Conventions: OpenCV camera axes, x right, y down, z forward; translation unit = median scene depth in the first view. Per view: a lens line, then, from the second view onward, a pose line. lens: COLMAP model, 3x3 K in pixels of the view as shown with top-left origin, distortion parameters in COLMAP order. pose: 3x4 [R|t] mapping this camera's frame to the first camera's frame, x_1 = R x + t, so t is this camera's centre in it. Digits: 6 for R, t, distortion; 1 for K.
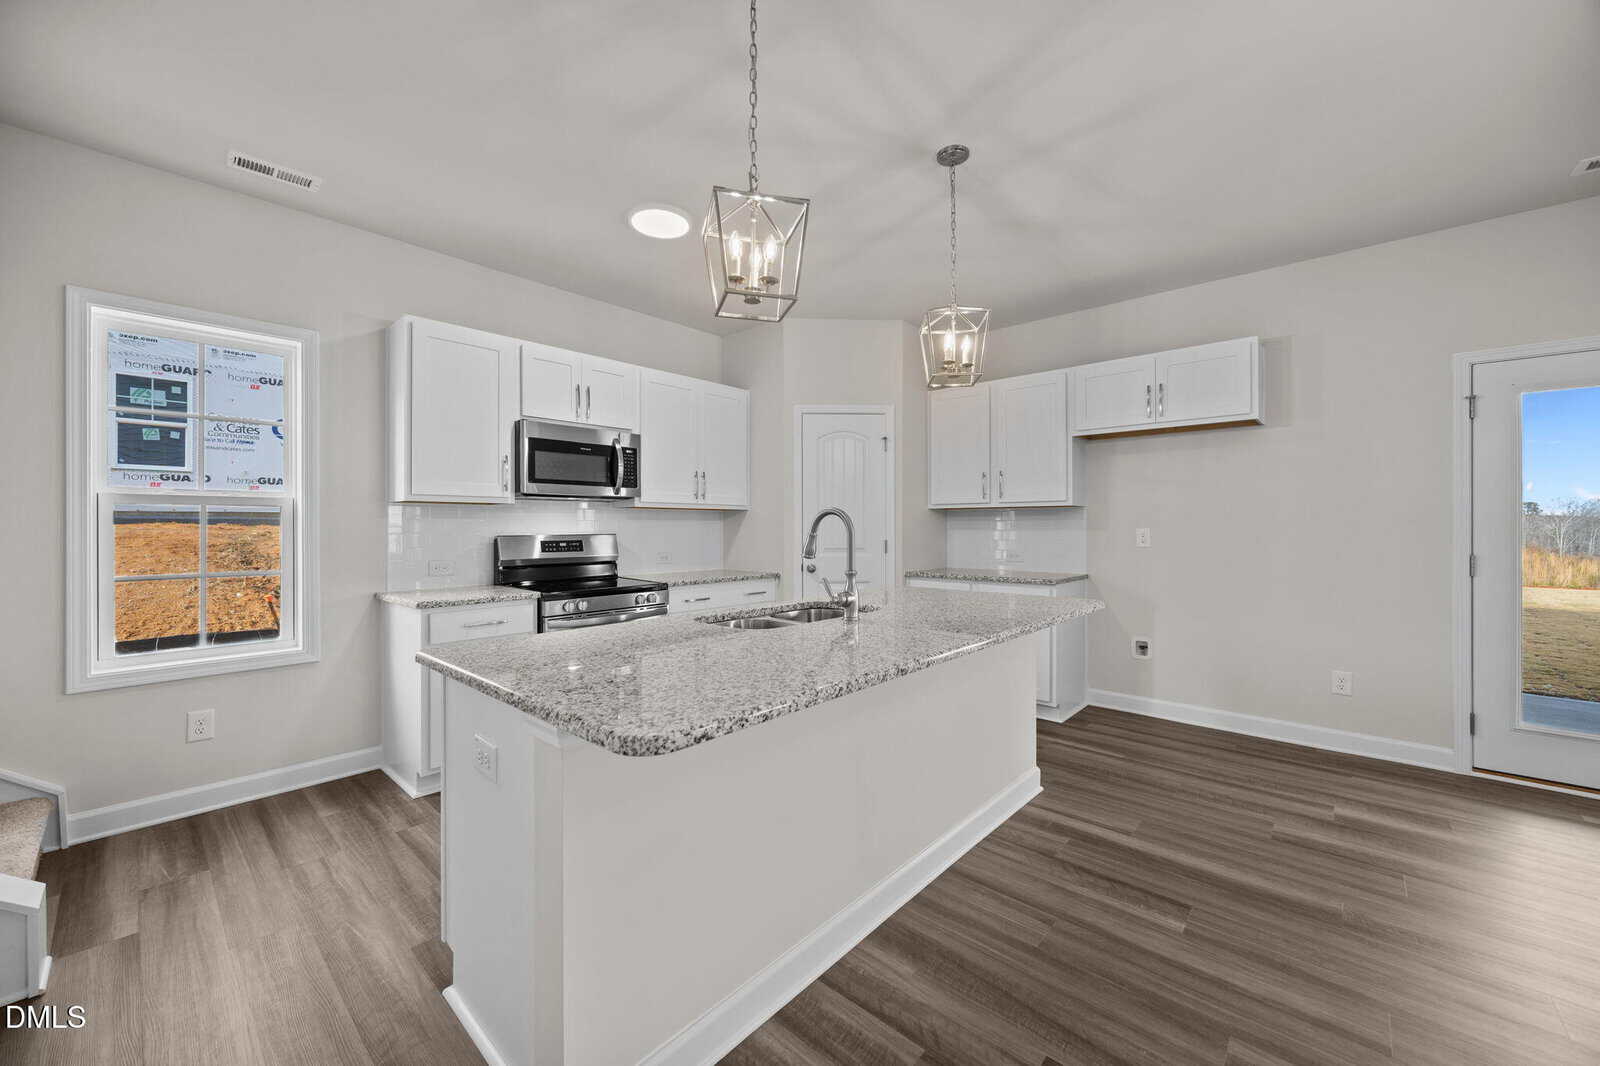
lens RADIAL K [[627.4, 0, 799.9], [0, 627.4, 523.1], [0, 0, 1]] dist [0.002301, 0.000231]
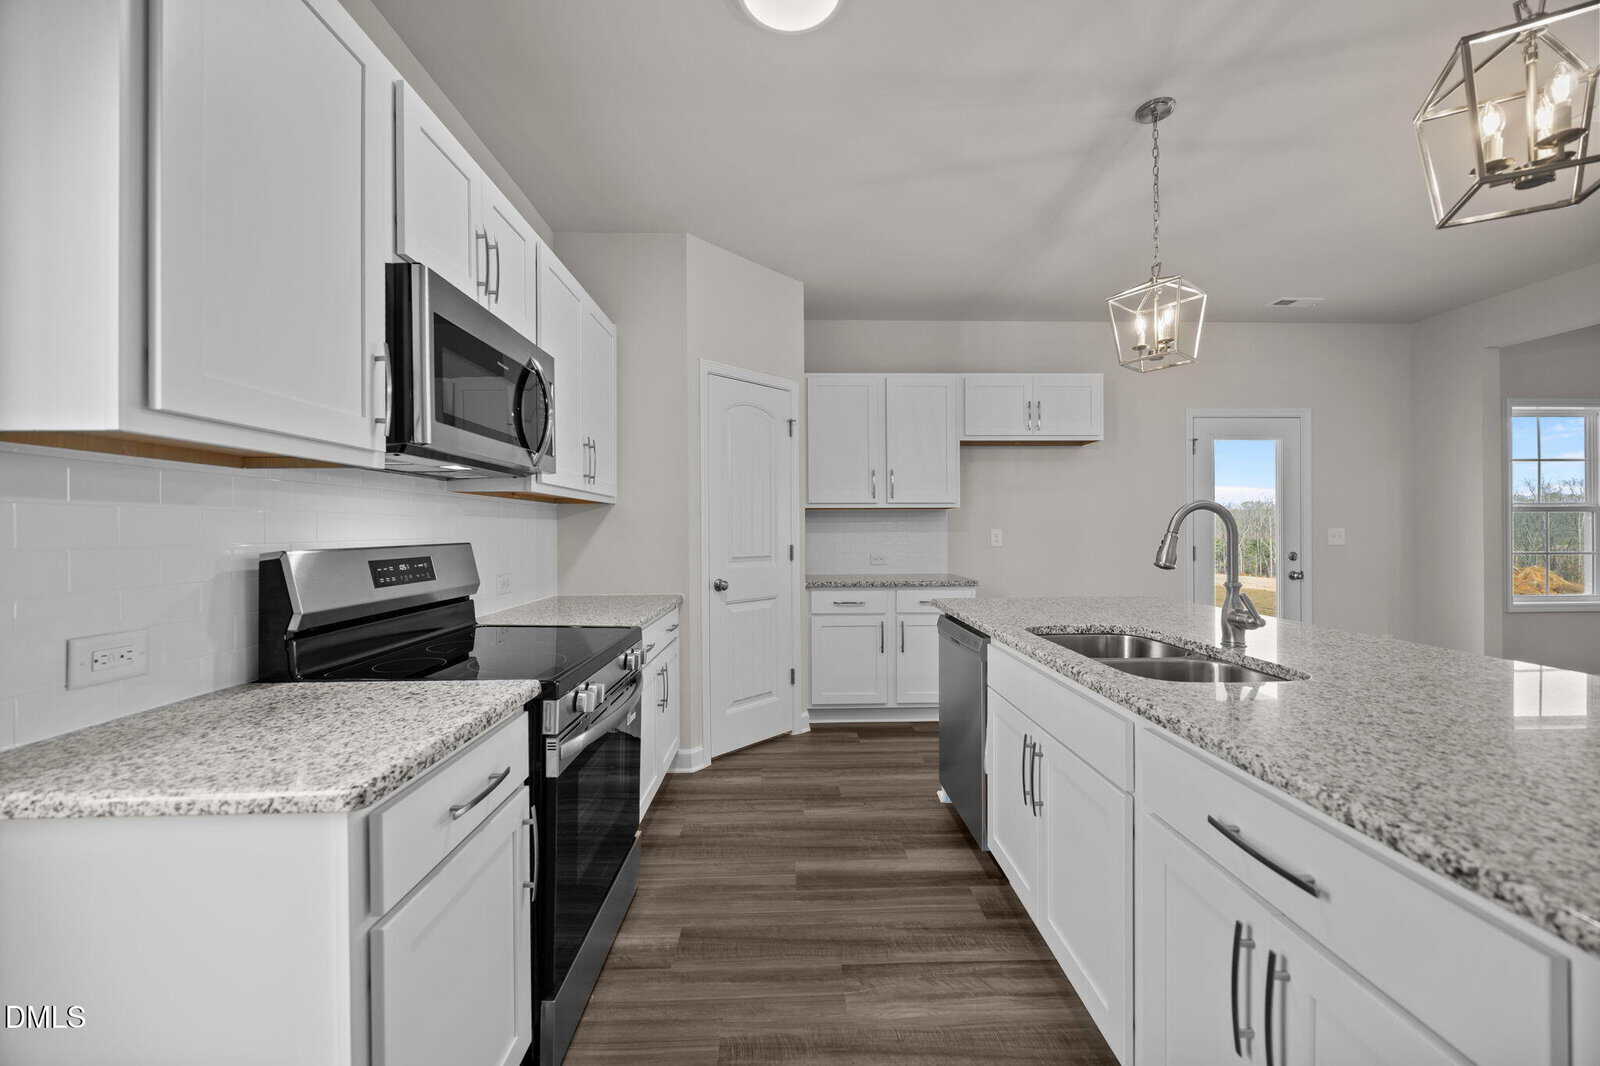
lens RADIAL K [[616.0, 0, 808.3], [0, 616.0, 529.5], [0, 0, 1]] dist [-0.007945, -0.000031]
pose [[0.721120, -0.001593, 0.692808, -0.565790], [-0.001857, 0.999989, 0.004232, 0.005065], [-0.692808, -0.004338, 0.721109, 0.564450]]
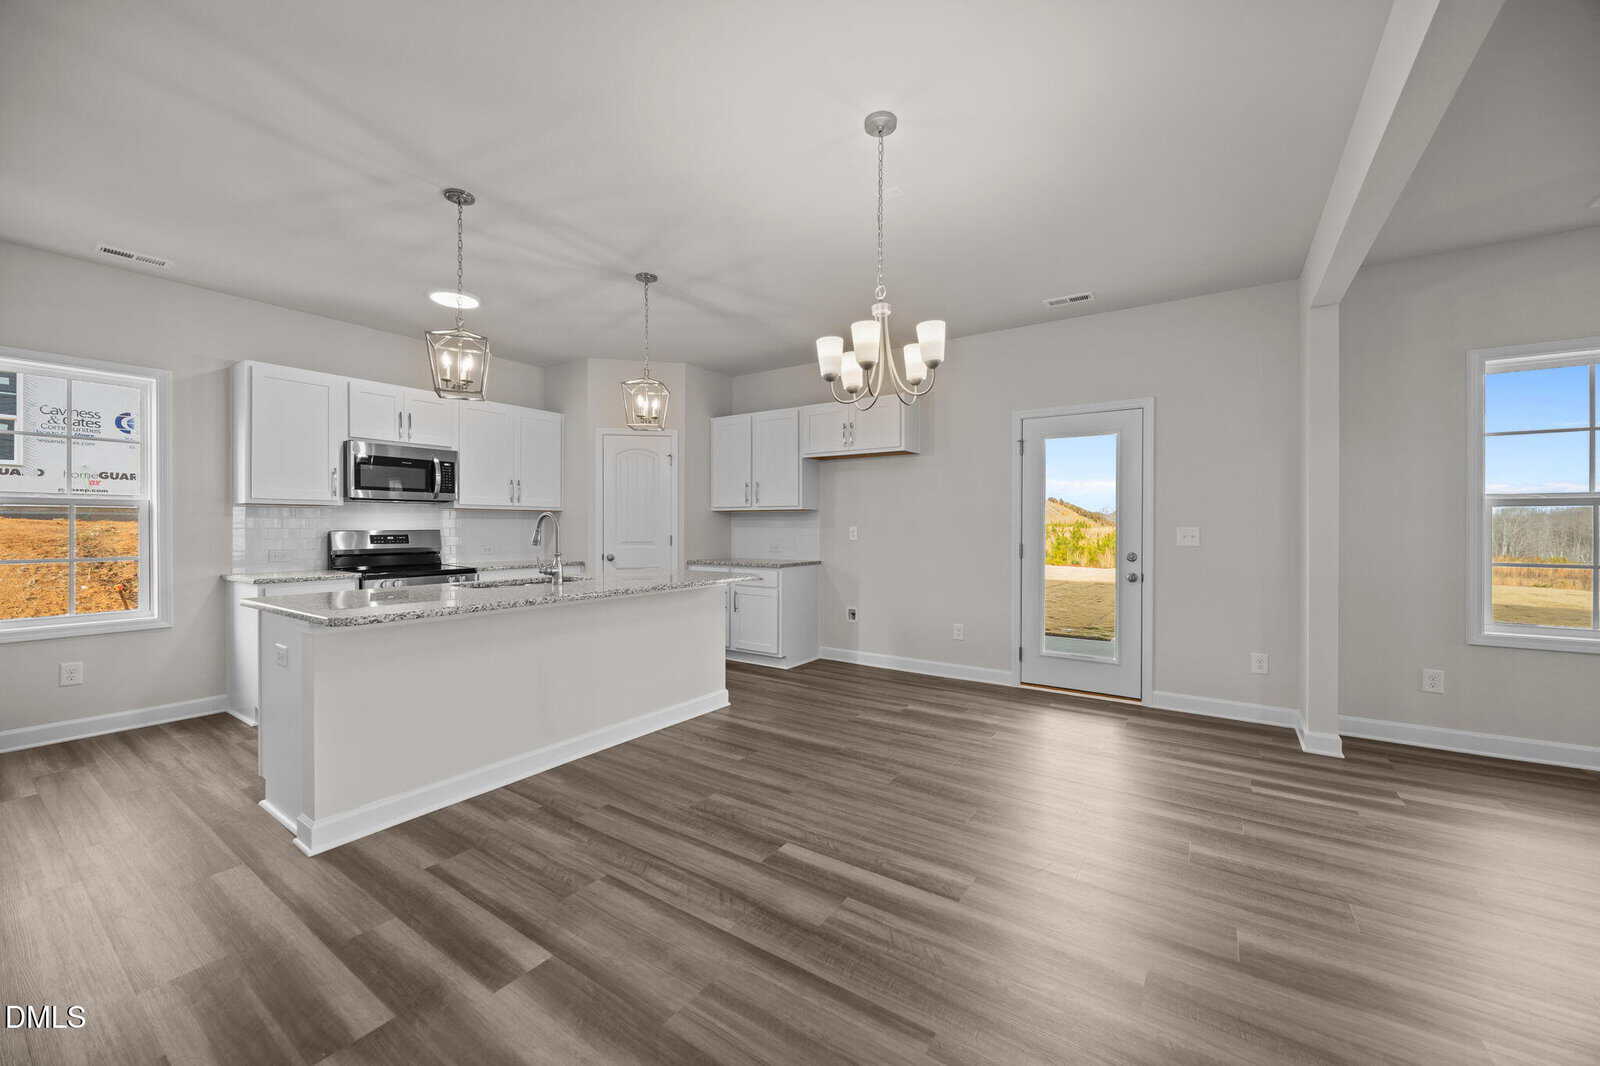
lens RADIAL K [[624.4, 0, 801.5], [0, 624.4, 526.4], [0, 0, 1]] dist [-0.000717, -0.000058]
pose [[0.990262, 0.003525, 0.139168, 0.312160], [-0.004724, 0.999954, 0.008290, -0.003426], [-0.139133, -0.008867, 0.990234, -0.415466]]
